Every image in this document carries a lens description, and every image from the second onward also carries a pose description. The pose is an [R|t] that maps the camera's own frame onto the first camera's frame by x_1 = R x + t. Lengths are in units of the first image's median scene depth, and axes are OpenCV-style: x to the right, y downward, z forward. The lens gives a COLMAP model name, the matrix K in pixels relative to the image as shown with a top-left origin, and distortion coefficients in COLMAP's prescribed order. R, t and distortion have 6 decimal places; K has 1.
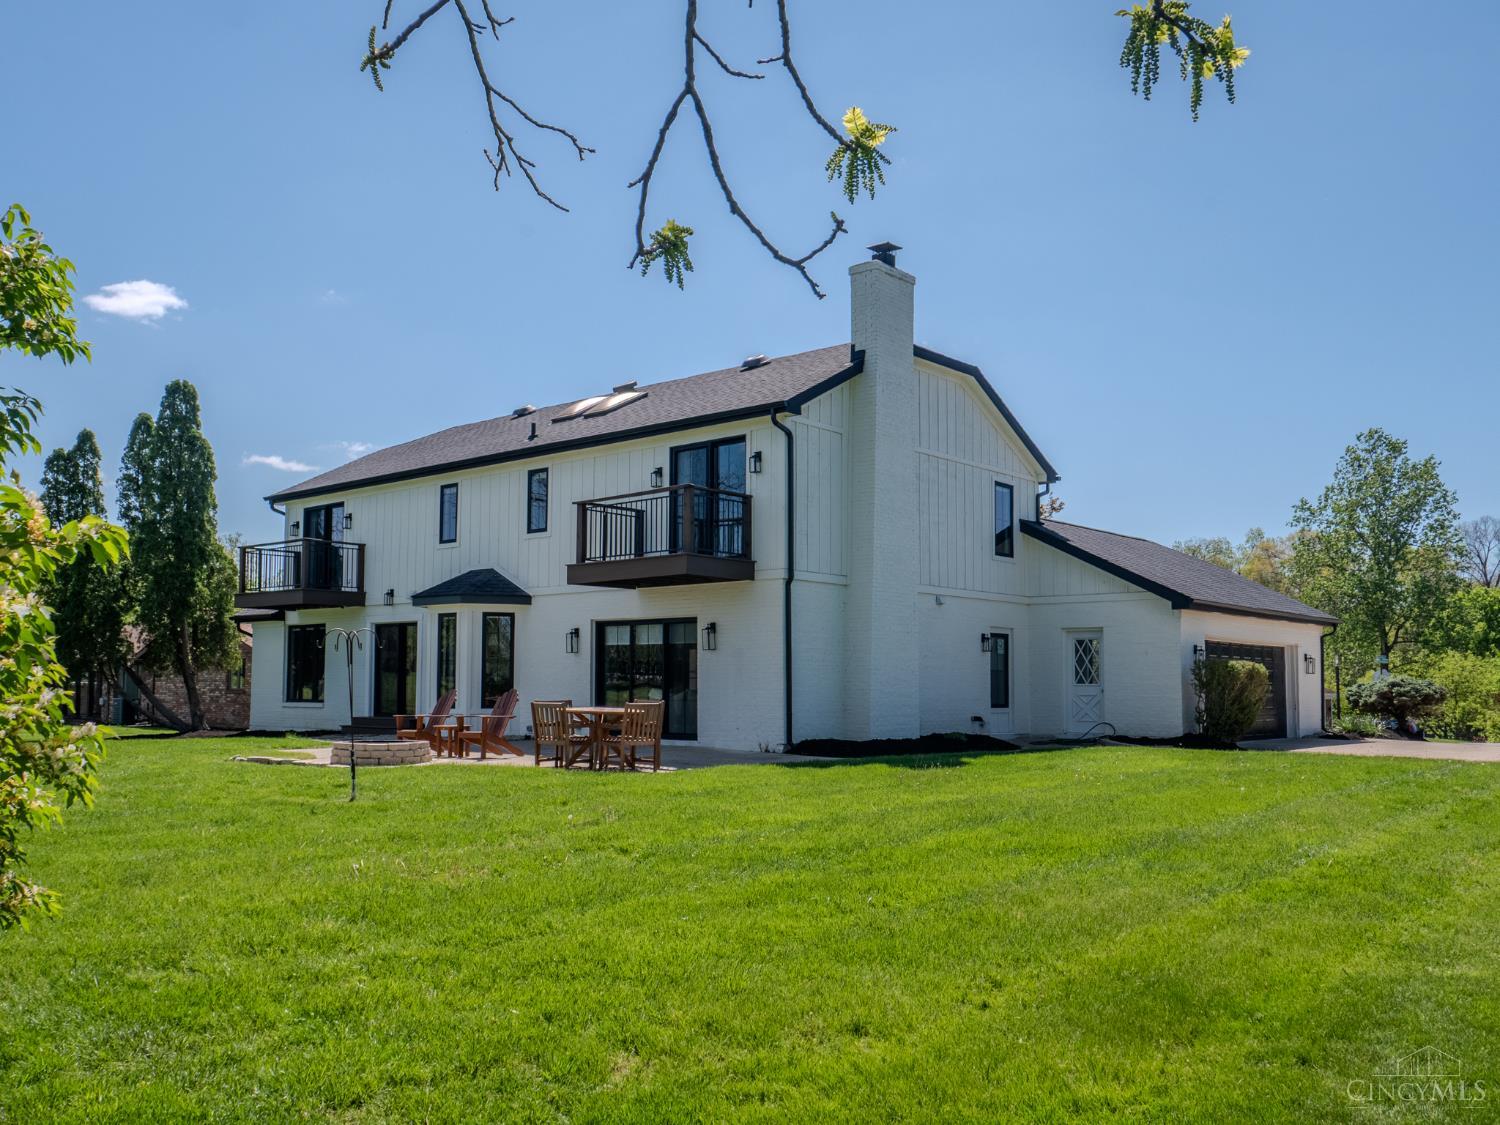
lens RADIAL K [[1272.5, 0, 750.0], [0, 1272.5, 562.5], [0, 0, 1]] dist [-0.021351, 0.000590]
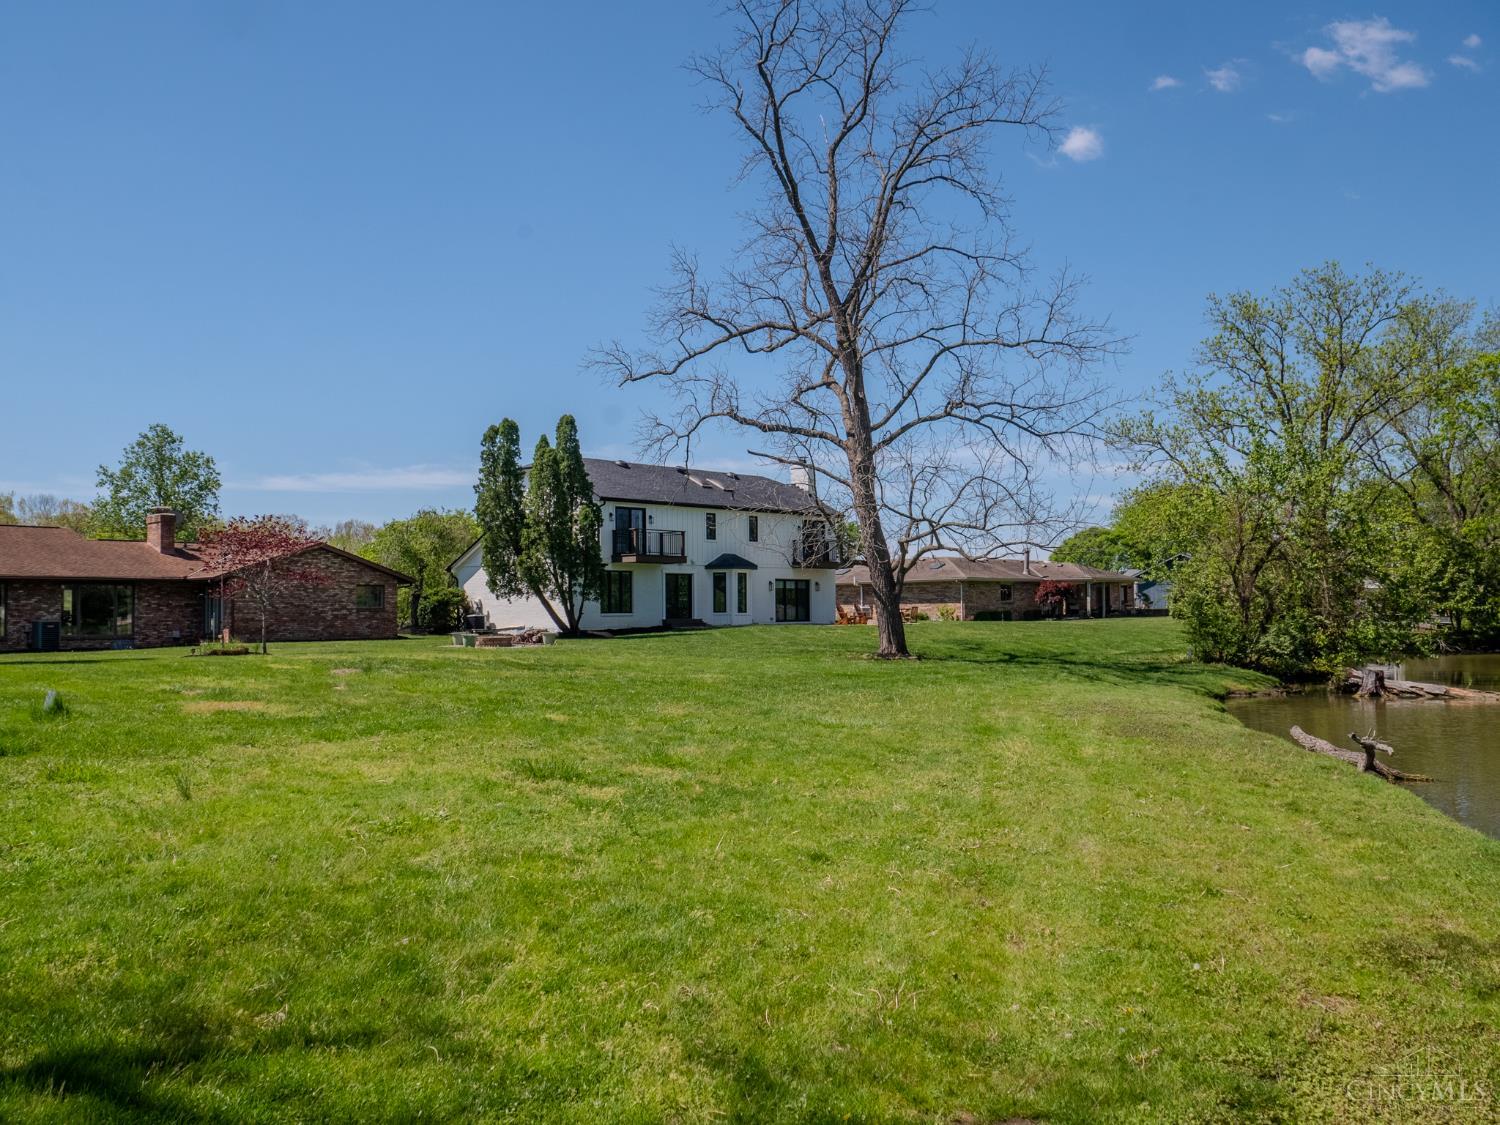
lens RADIAL K [[1272.5, 0, 750.0], [0, 1272.5, 562.5], [0, 0, 1]] dist [-0.021351, 0.000590]
pose [[0.053601, 0.033924, 0.997986, -2.646966], [-0.088901, 0.995616, -0.029069, 0.089666], [-0.994597, -0.087164, 0.056382, 0.860901]]
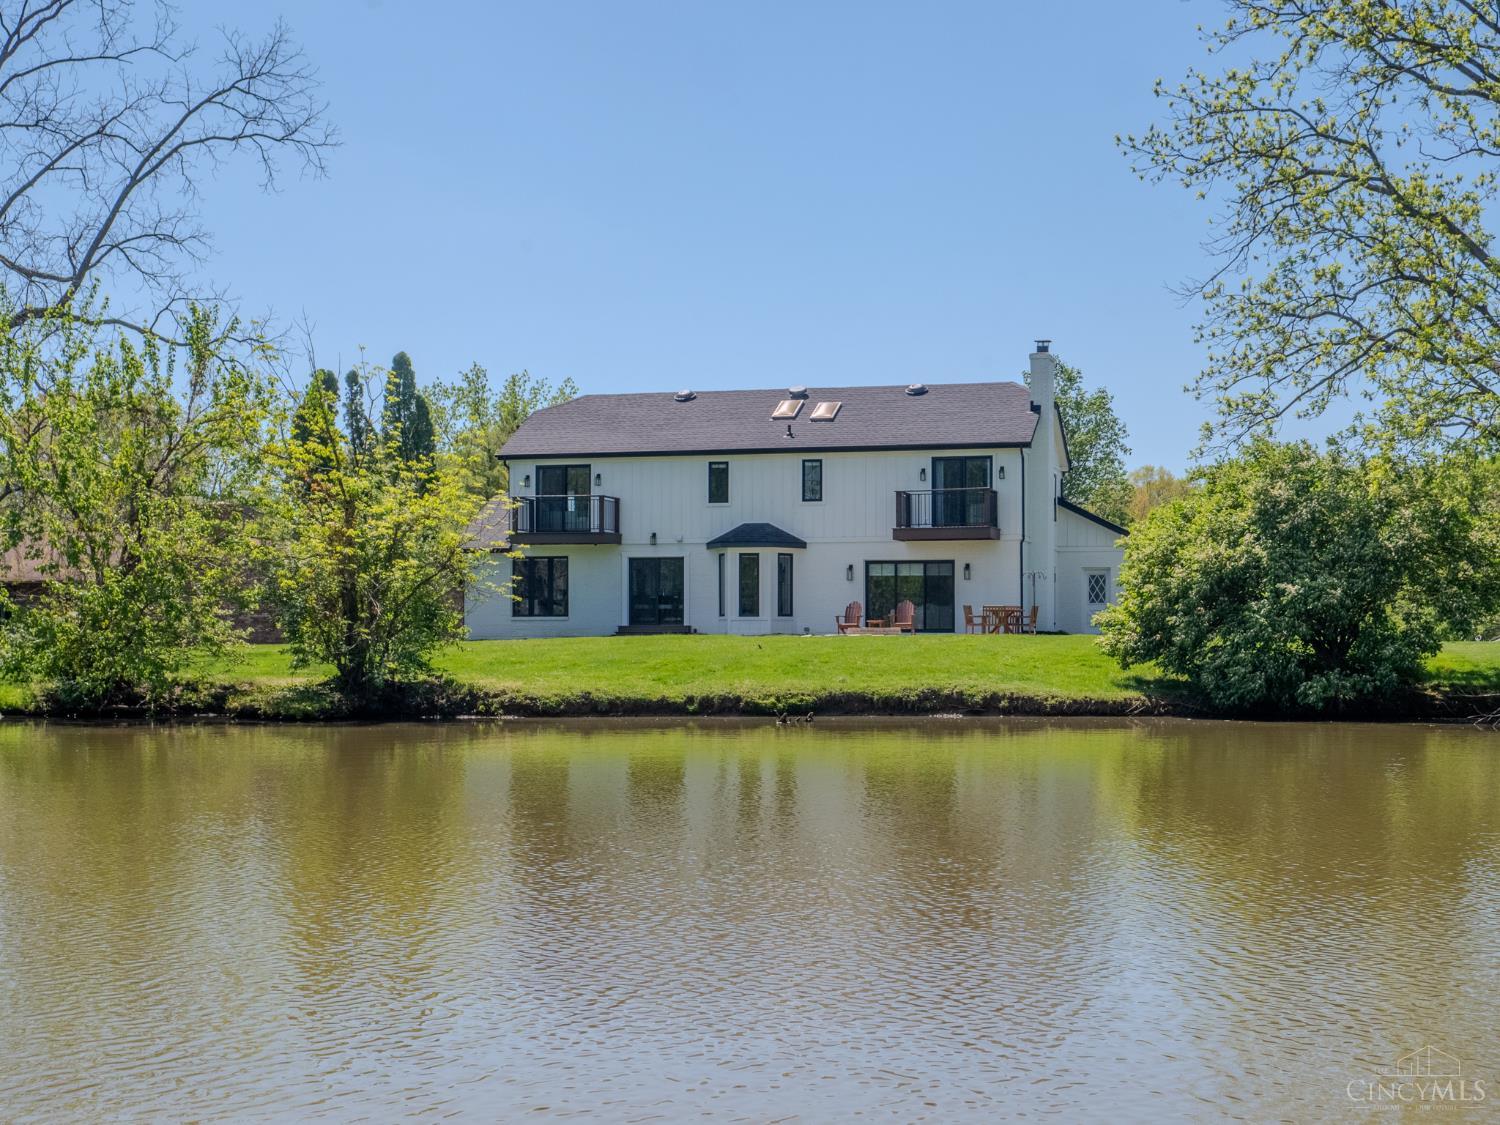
lens RADIAL K [[2159.3, 0, 750.0], [0, 2159.3, 562.5], [0, 0, 1]] dist [0.092681, -0.024556]
pose [[0.904629, 0.012090, 0.426029, -1.335595], [-0.038346, 0.997852, 0.053105, -0.085209], [-0.424472, -0.064377, 0.903149, -1.310693]]
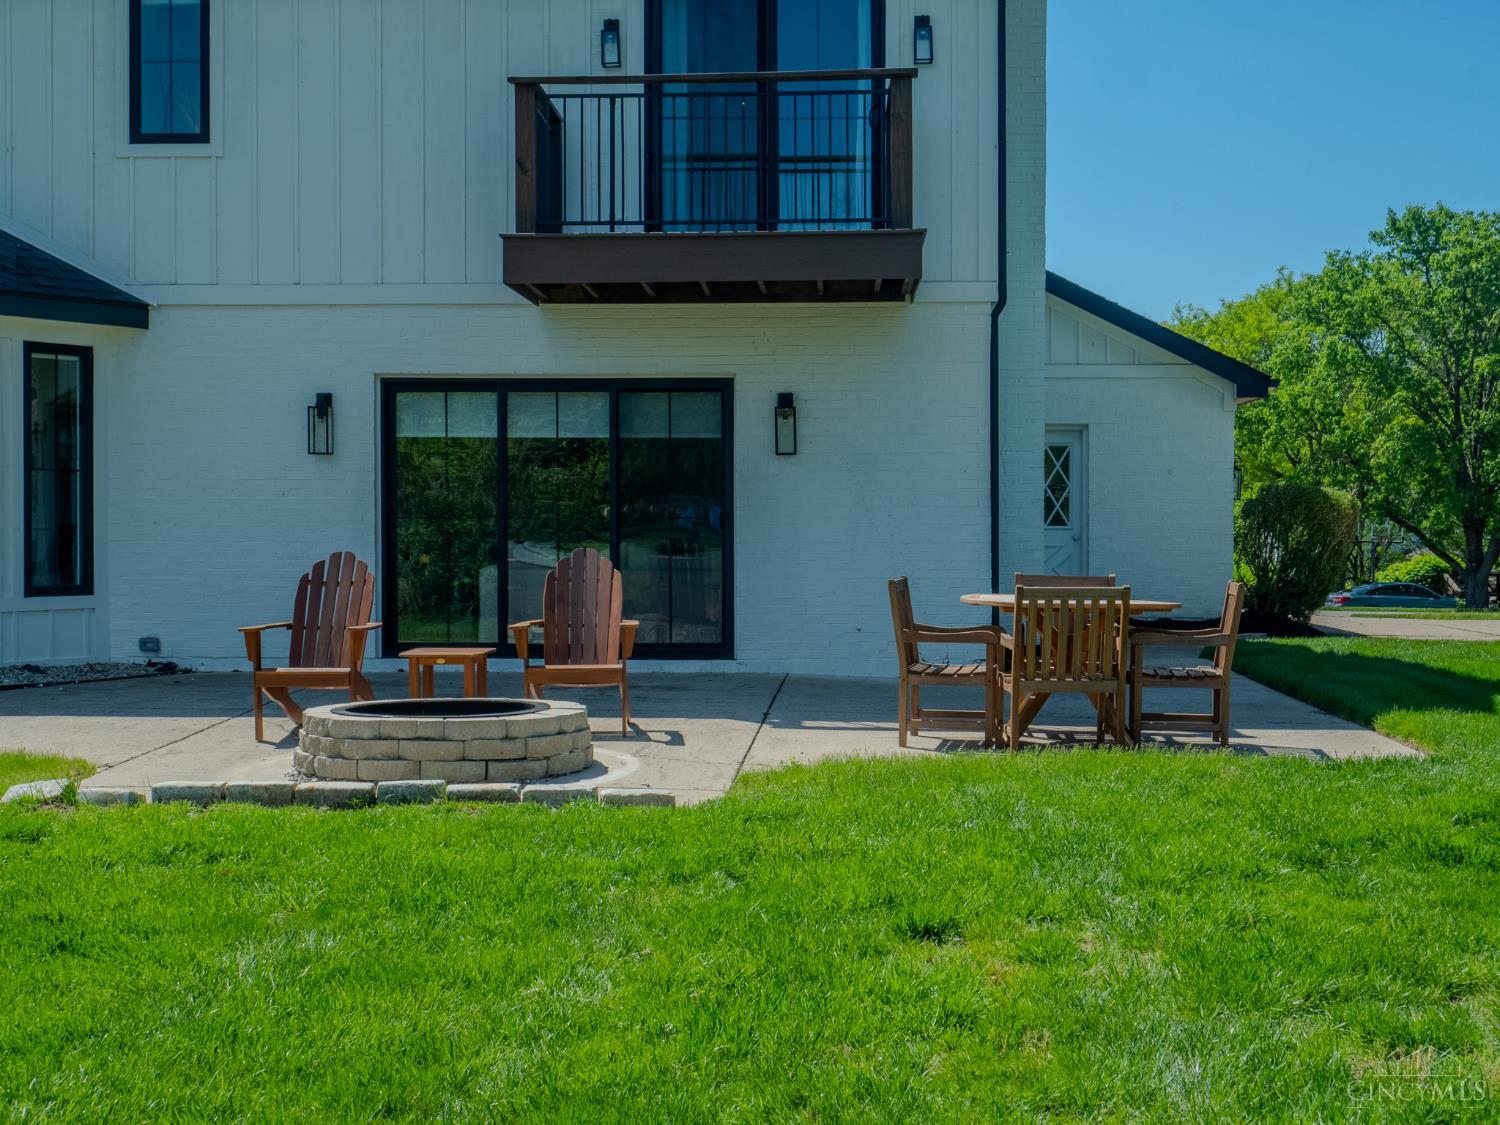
lens RADIAL K [[2159.3, 0, 750.0], [0, 2159.3, 562.5], [0, 0, 1]] dist [0.092681, -0.024556]
pose [[0.795043, -0.013494, 0.606403, -0.429960], [-0.057320, 0.993607, 0.097262, 0.028791], [-0.603838, -0.112087, 0.789187, 0.354624]]
